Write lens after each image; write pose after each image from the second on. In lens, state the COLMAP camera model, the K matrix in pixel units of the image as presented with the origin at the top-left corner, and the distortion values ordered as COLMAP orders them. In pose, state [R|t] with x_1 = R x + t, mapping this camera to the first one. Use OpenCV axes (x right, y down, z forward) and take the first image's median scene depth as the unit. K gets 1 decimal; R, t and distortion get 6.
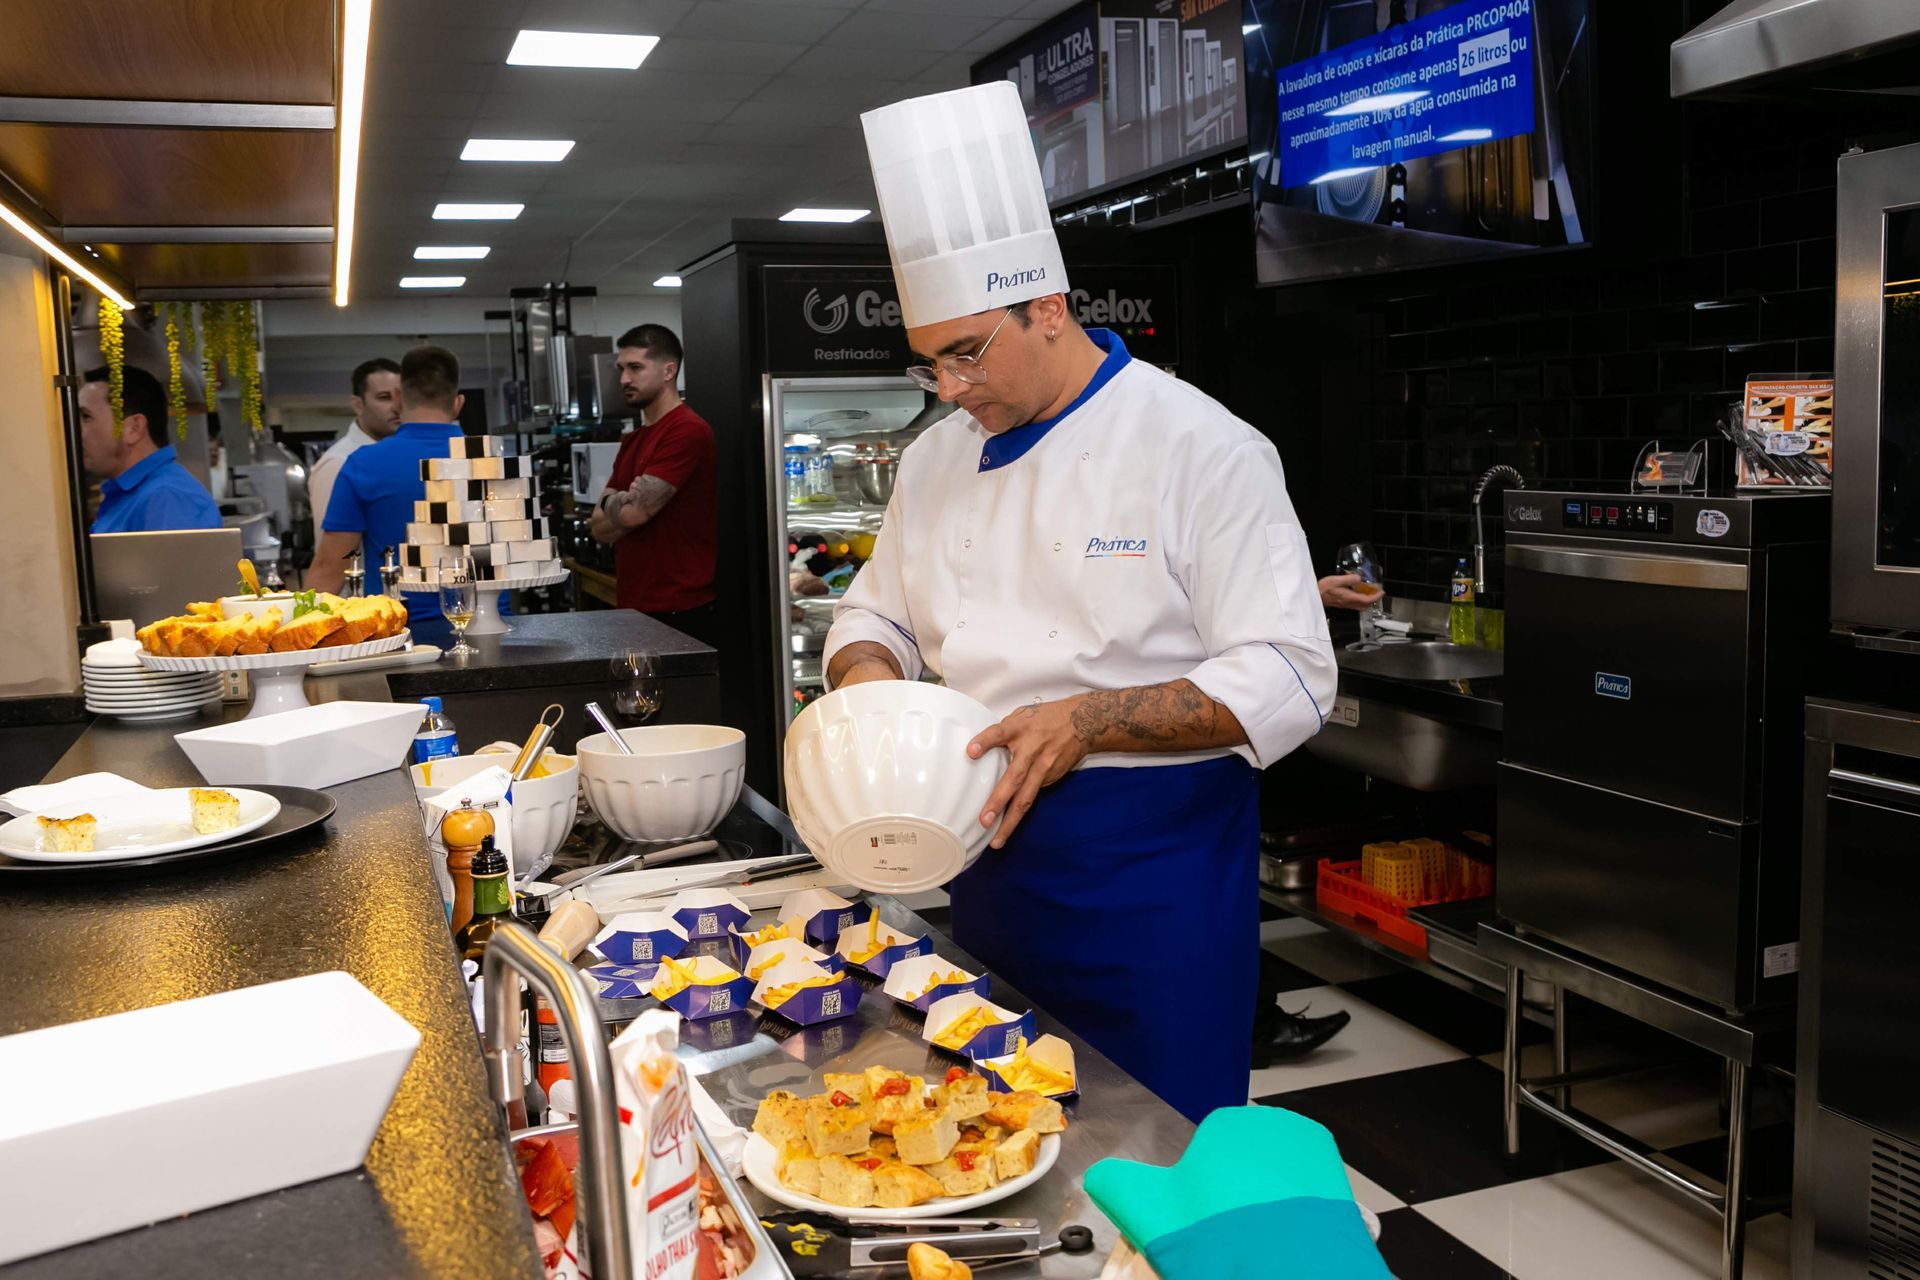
lens RADIAL K [[1701.4, 0, 954.4], [0, 1701.4, 638.9], [0, 0, 1]] dist [-0.050645, 0.010607]
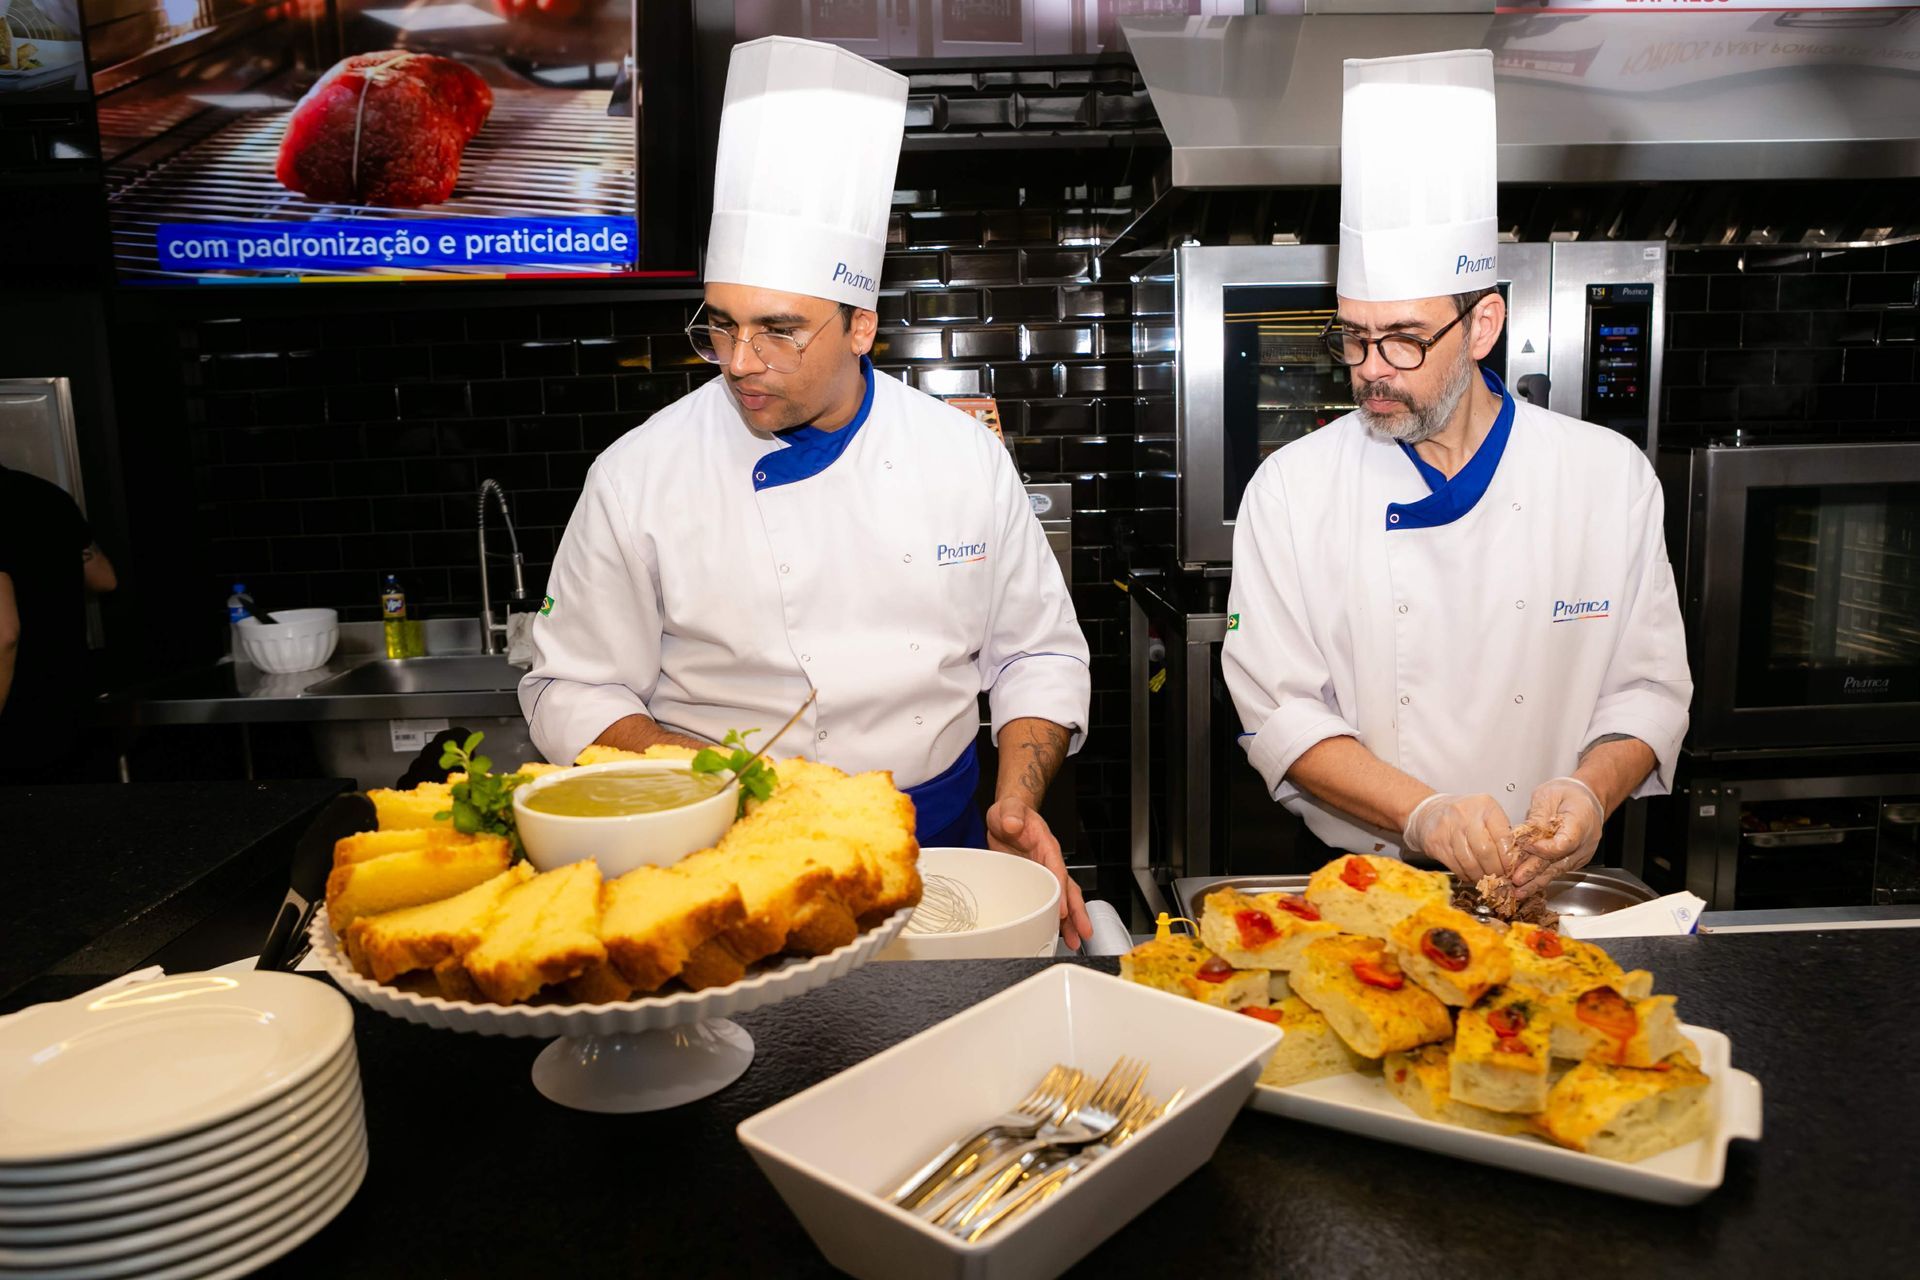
lens RADIAL K [[1374.5, 0, 926.7], [0, 1374.5, 645.1], [0, 0, 1]] dist [-0.103985, 0.066220]
pose [[0.355597, -0.136631, 0.924599, -0.474465], [0.127055, 0.987141, 0.097008, -0.059095], [-0.925963, 0.082980, 0.368383, 0.545911]]
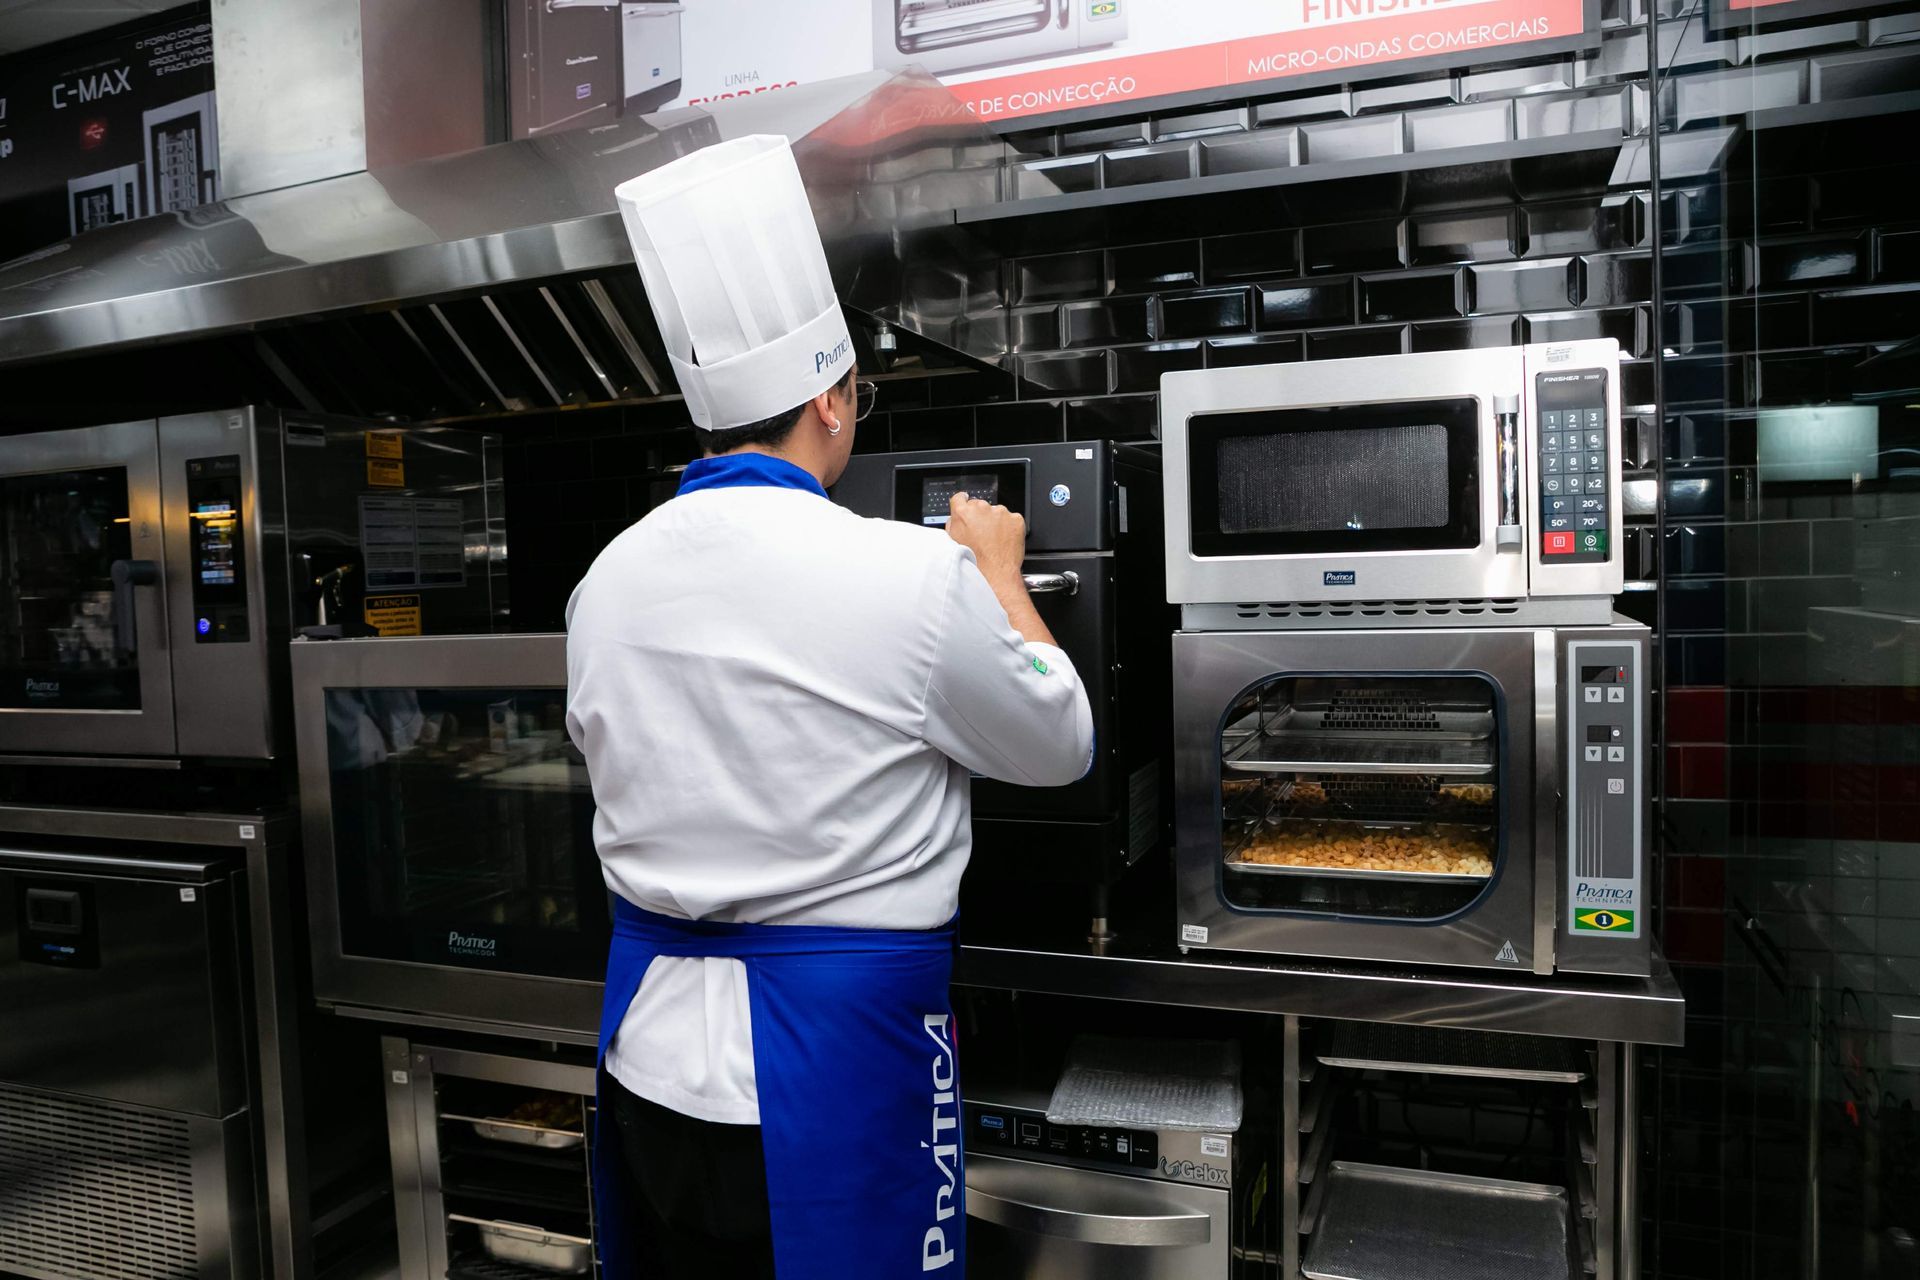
lens RADIAL K [[1316.3, 0, 957.5], [0, 1316.3, 638.6], [0, 0, 1]] dist [-0.099688, 0.068287]
pose [[0.669864, -0.026165, 0.742023, 0.207212], [0.099189, 0.993574, -0.054509, 0.032635], [-0.735829, 0.110114, 0.668155, -0.314353]]
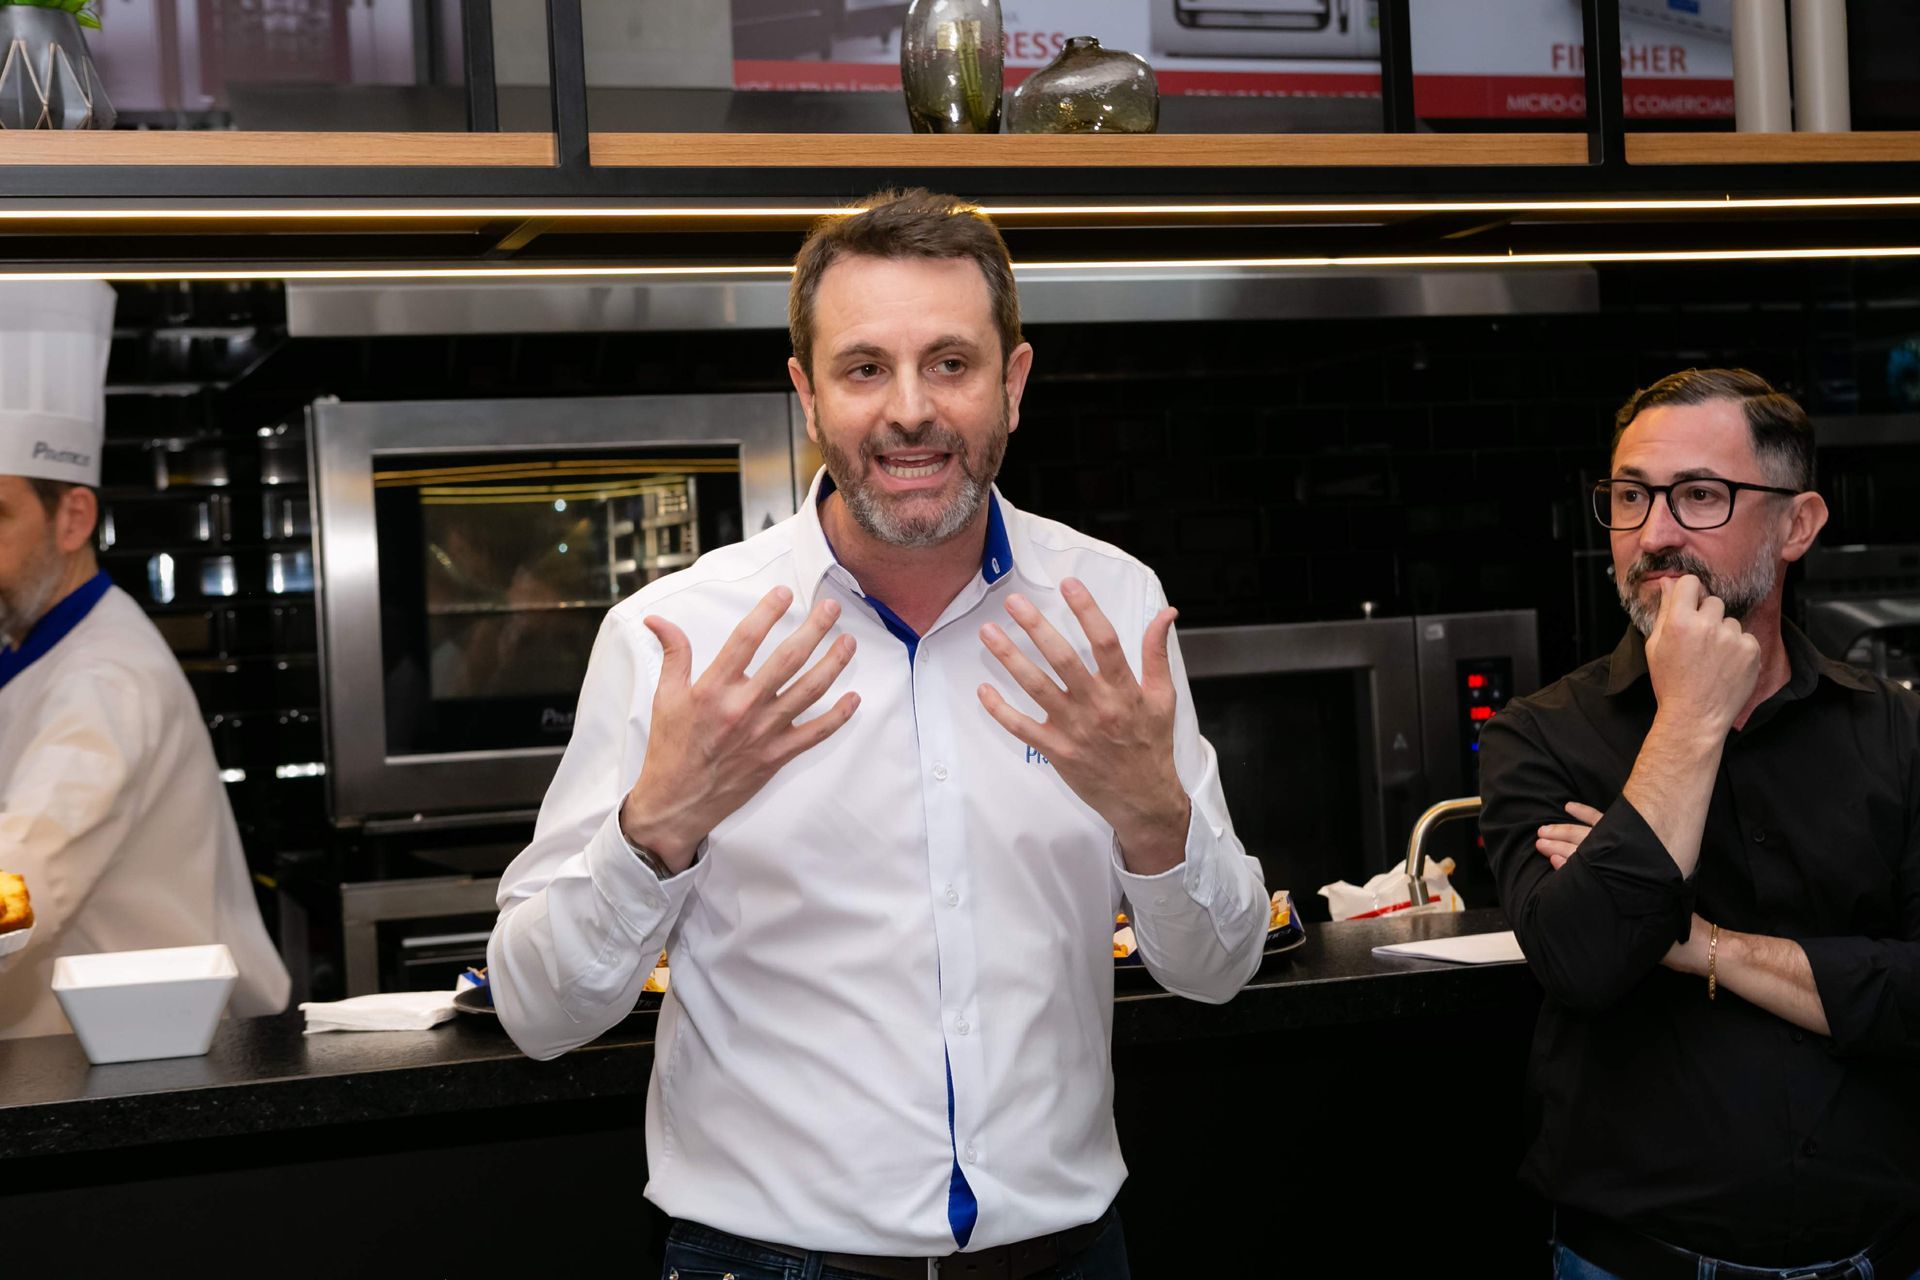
lens RADIAL K [[3009.1, 0, 958.7], [0, 3009.1, 617.4], [0, 0, 1]] dist [0.075564, 0.102717]
pose [[0.033607, 0.024284, 0.999140, -1.006091], [0.166265, 0.985638, -0.029549, -0.009068], [-0.985508, 0.167116, 0.029087, 0.368397]]
